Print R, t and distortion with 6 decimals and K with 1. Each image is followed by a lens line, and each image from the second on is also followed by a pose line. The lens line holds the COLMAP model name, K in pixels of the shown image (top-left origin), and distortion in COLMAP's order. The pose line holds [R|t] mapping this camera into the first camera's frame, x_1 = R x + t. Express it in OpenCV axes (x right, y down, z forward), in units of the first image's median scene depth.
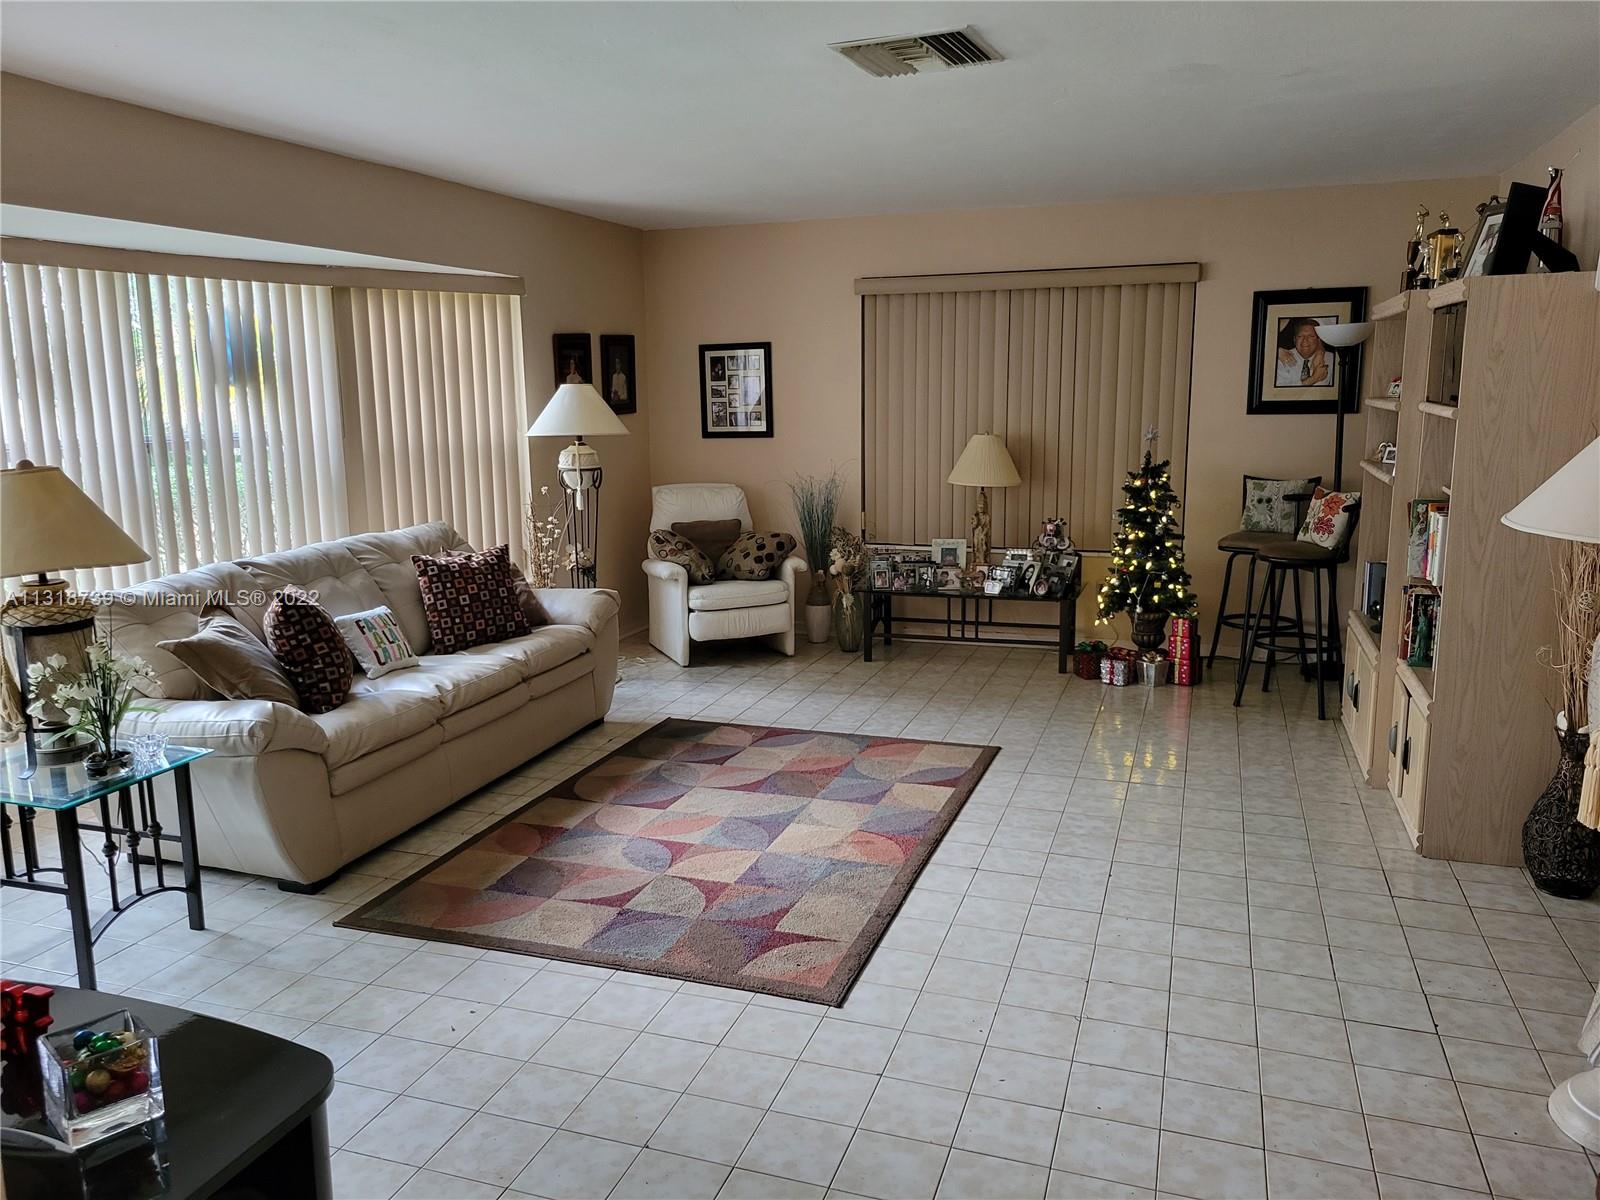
lens RADIAL K [[1202.4, 0, 768.1], [0, 1202.4, 602.2], [0, 0, 1]] dist [0.034773, -0.022245]
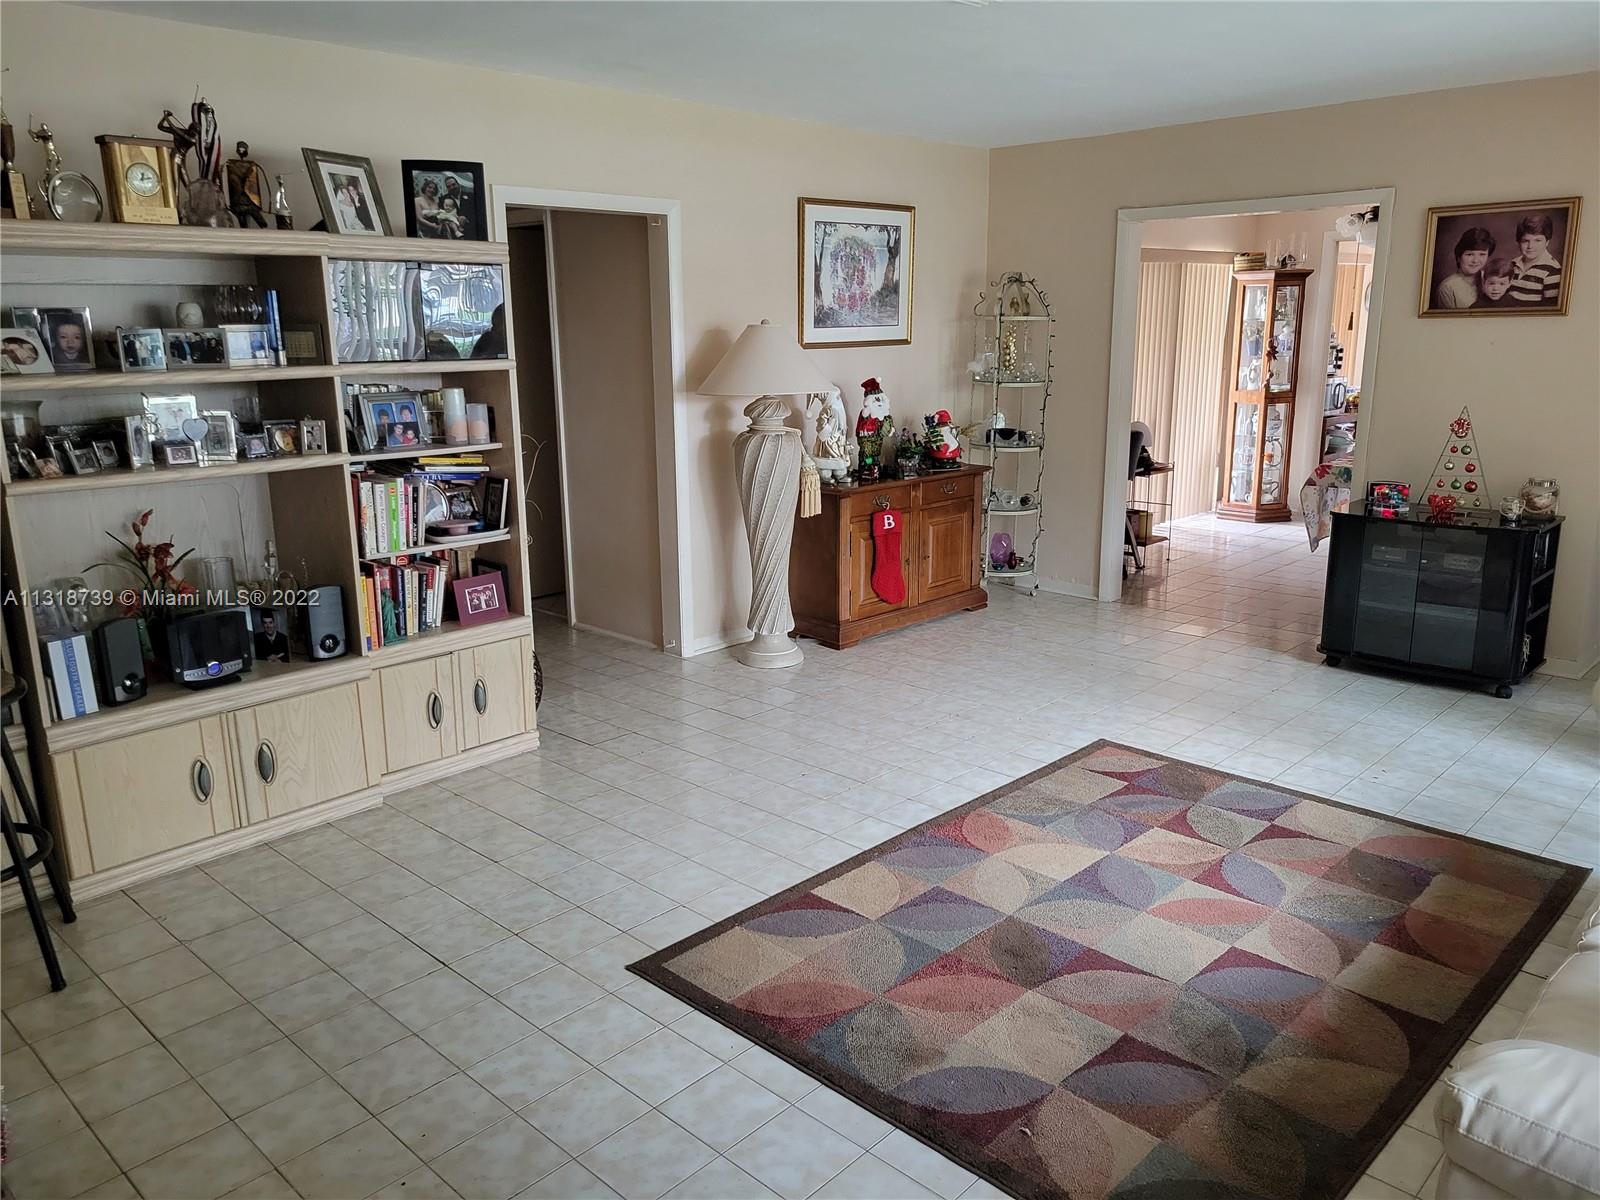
lens RADIAL K [[1202.4, 0, 786.6], [0, 1202.4, 603.2], [0, 0, 1]] dist [0.034773, -0.022245]
pose [[-0.914868, -0.071172, 0.397431, -0.095964], [0.097215, 0.916552, 0.387920, -0.254284], [-0.391875, 0.393532, -0.831605, 1.347525]]
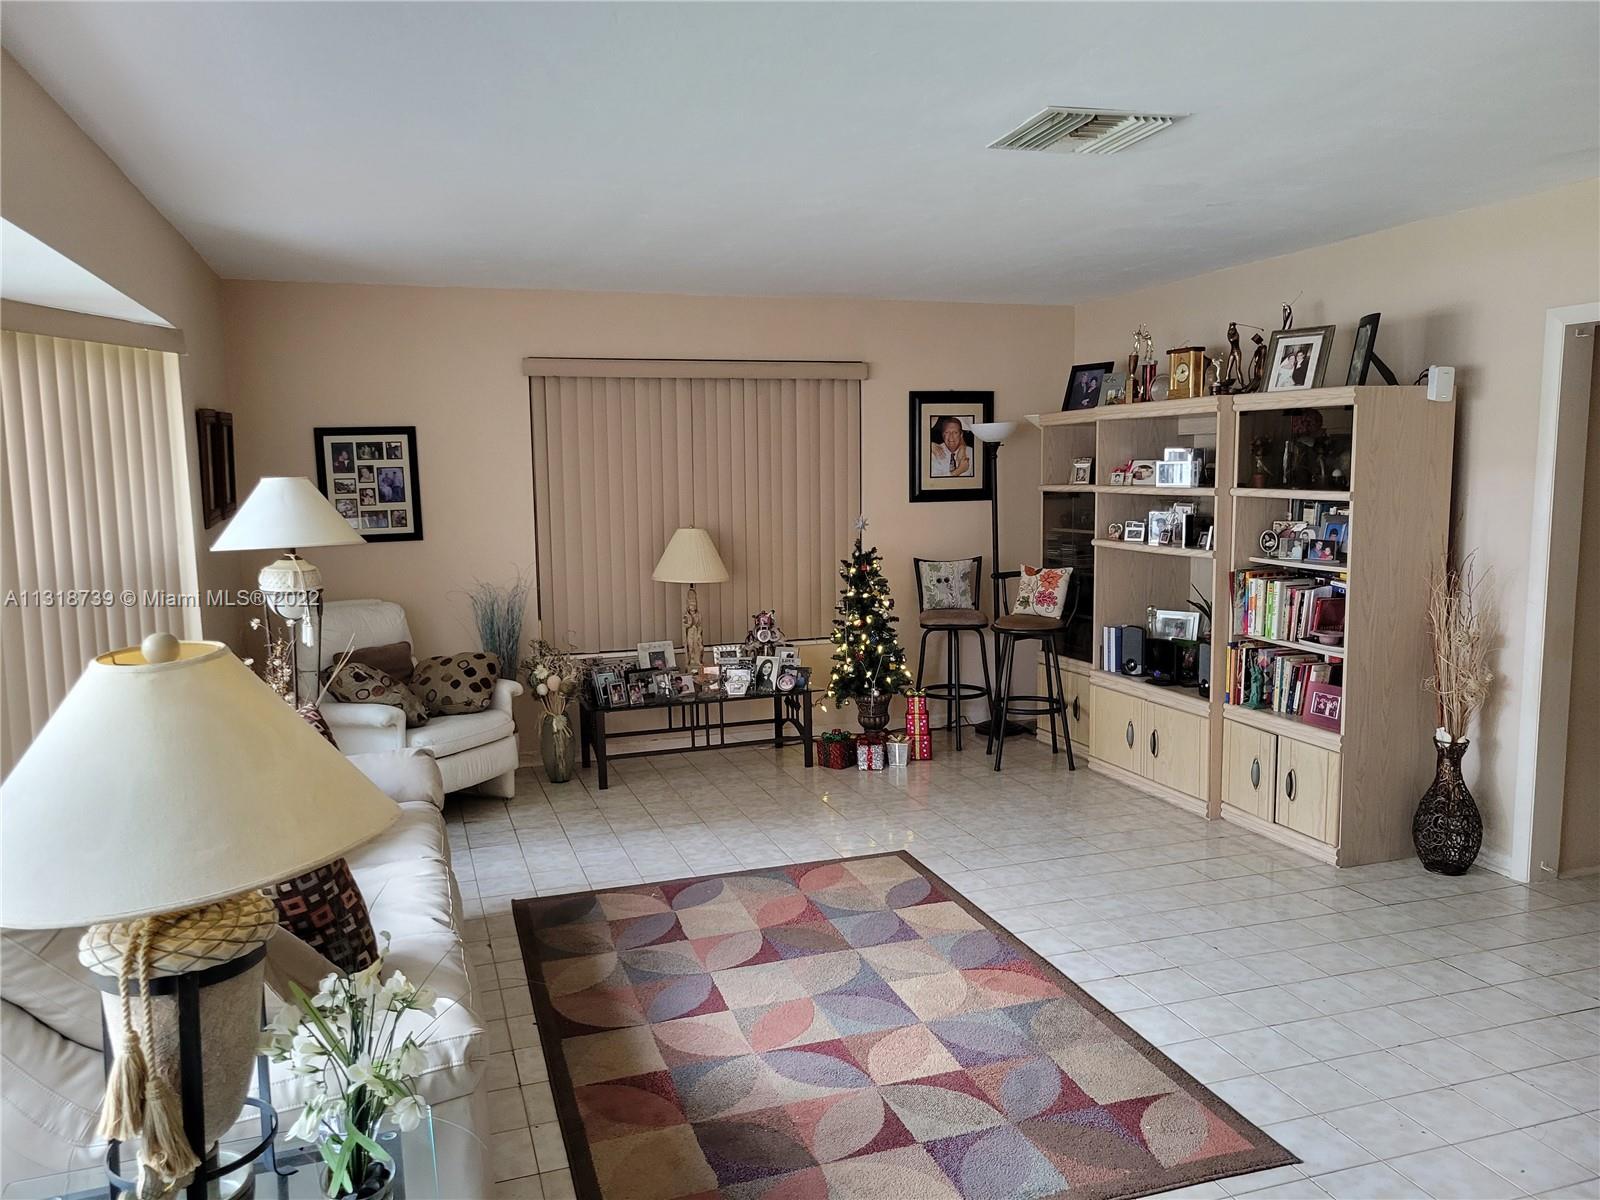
lens RADIAL K [[1202.4, 0, 786.5], [0, 1202.4, 602.8], [0, 0, 1]] dist [0.034773, -0.022245]
pose [[0.784723, -0.070293, 0.615848, -0.441187], [0.116043, 0.992643, -0.034562, -0.050834], [-0.608887, 0.098586, 0.787107, 0.278178]]
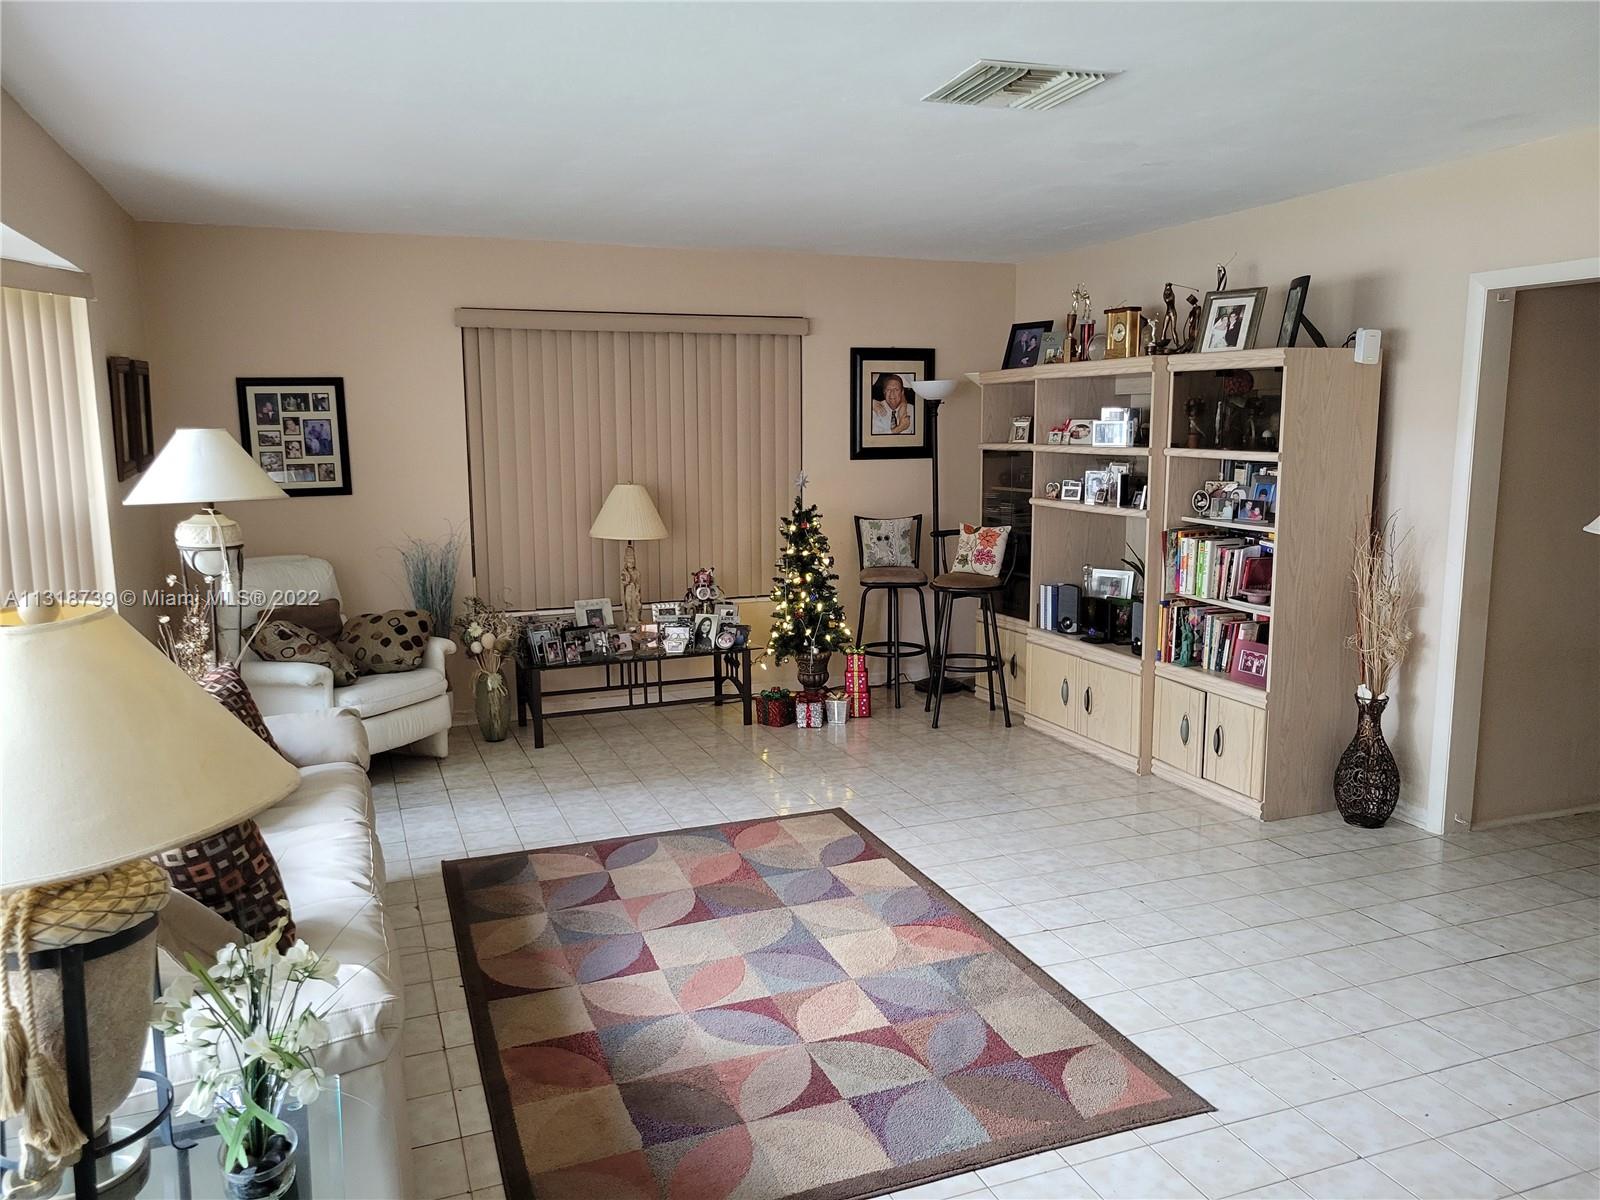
lens RADIAL K [[1202.4, 0, 794.7], [0, 1202.4, 591.6], [0, 0, 1]] dist [0.034773, -0.022245]
pose [[0.753611, -0.085276, 0.651765, -0.430403], [0.114351, 0.993438, -0.002240, -0.050894], [-0.647297, 0.076218, 0.758418, 0.276598]]
